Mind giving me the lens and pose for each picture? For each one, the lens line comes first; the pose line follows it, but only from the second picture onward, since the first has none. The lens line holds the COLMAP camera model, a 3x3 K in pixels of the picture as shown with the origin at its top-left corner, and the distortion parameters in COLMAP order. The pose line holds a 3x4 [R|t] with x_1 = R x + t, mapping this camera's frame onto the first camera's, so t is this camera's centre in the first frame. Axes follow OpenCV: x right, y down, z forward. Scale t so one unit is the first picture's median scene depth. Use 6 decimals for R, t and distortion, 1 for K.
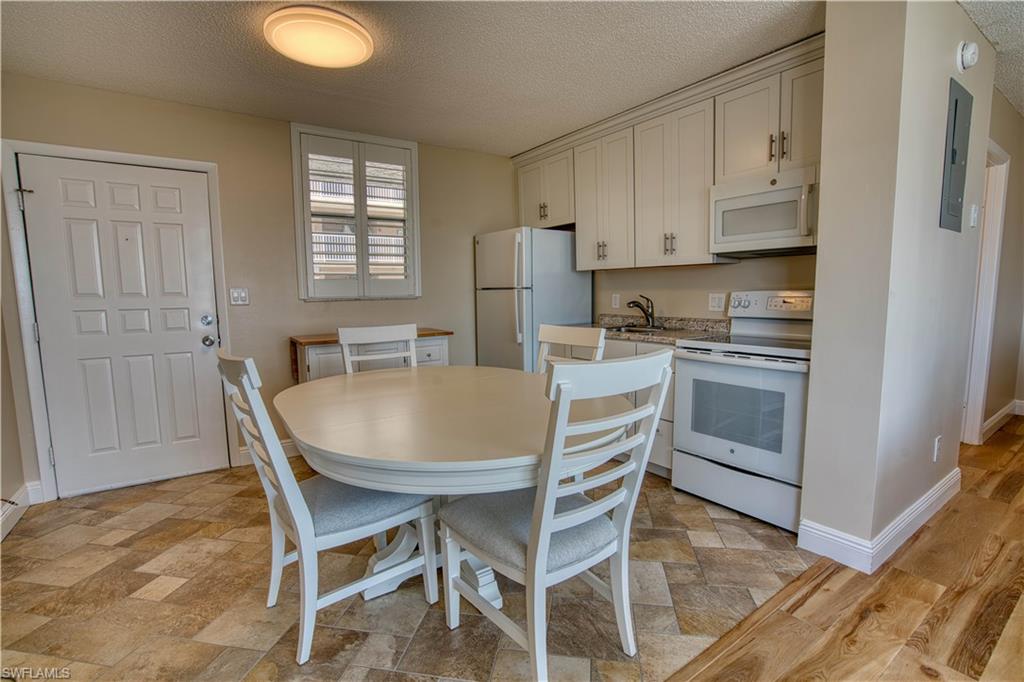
lens RADIAL K [[471.5, 0, 507.6], [0, 471.5, 344.0], [0, 0, 1]] dist [-0.061219, 0.023747]
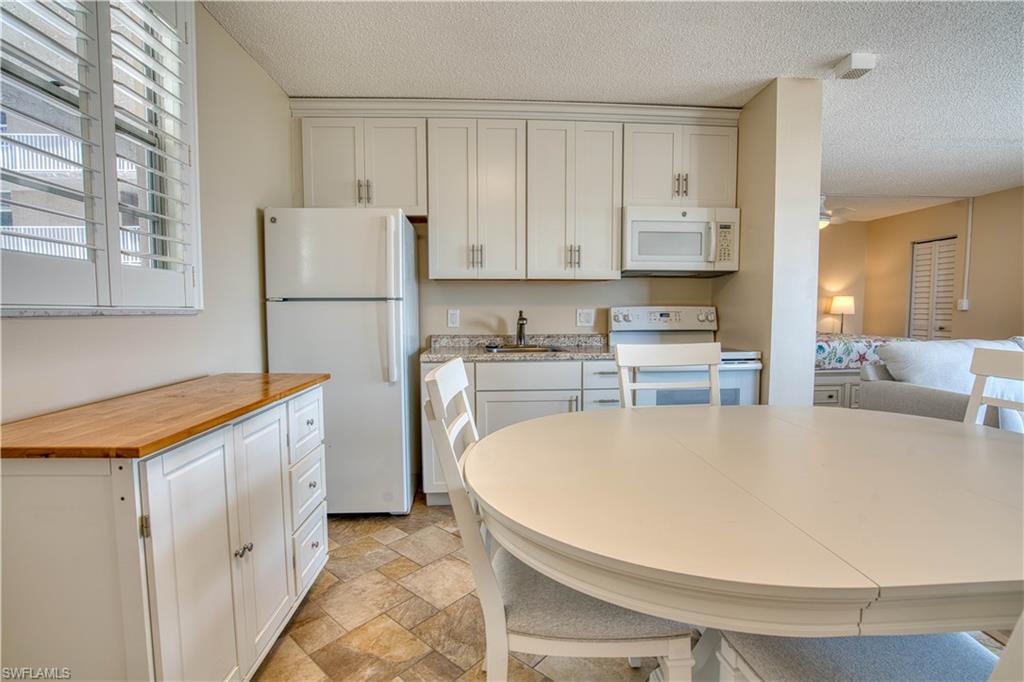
lens RADIAL K [[471.5, 0, 507.6], [0, 471.5, 344.0], [0, 0, 1]] dist [-0.061219, 0.023747]
pose [[0.522829, -0.046016, 0.851195, -0.554056], [0.090787, 0.995868, -0.001927, -0.047392], [-0.847590, 0.078285, 0.524846, 0.630414]]
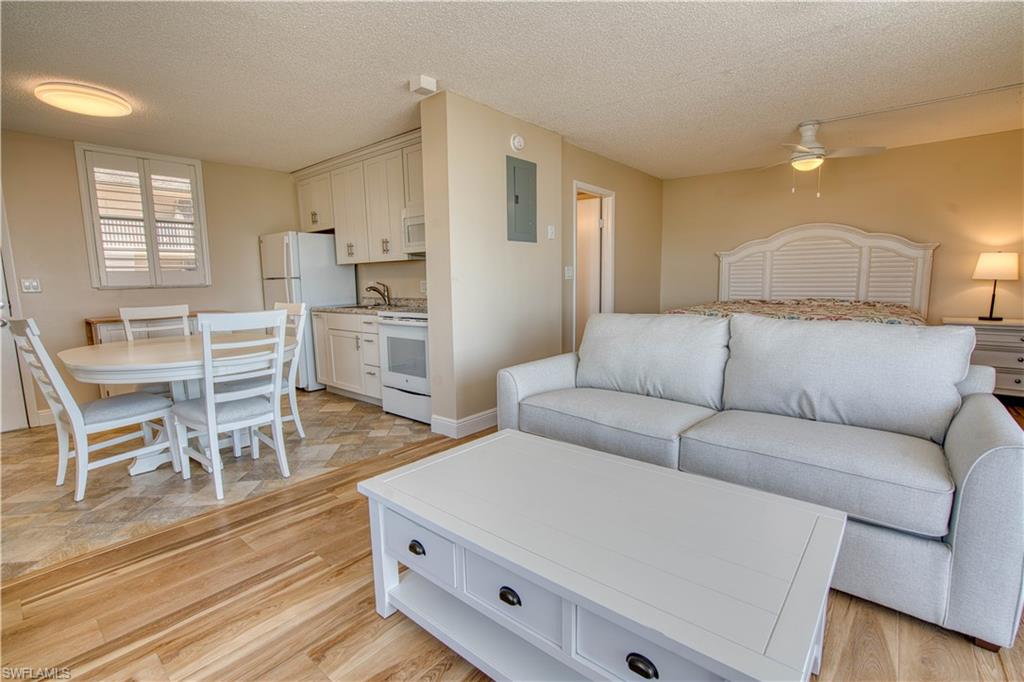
lens RADIAL K [[471.5, 0, 507.6], [0, 471.5, 344.0], [0, 0, 1]] dist [-0.061219, 0.023747]
pose [[0.964548, -0.036391, 0.261388, 0.323483], [0.030609, 0.999189, 0.026158, 0.060562], [-0.262128, -0.017230, 0.964879, -0.499077]]
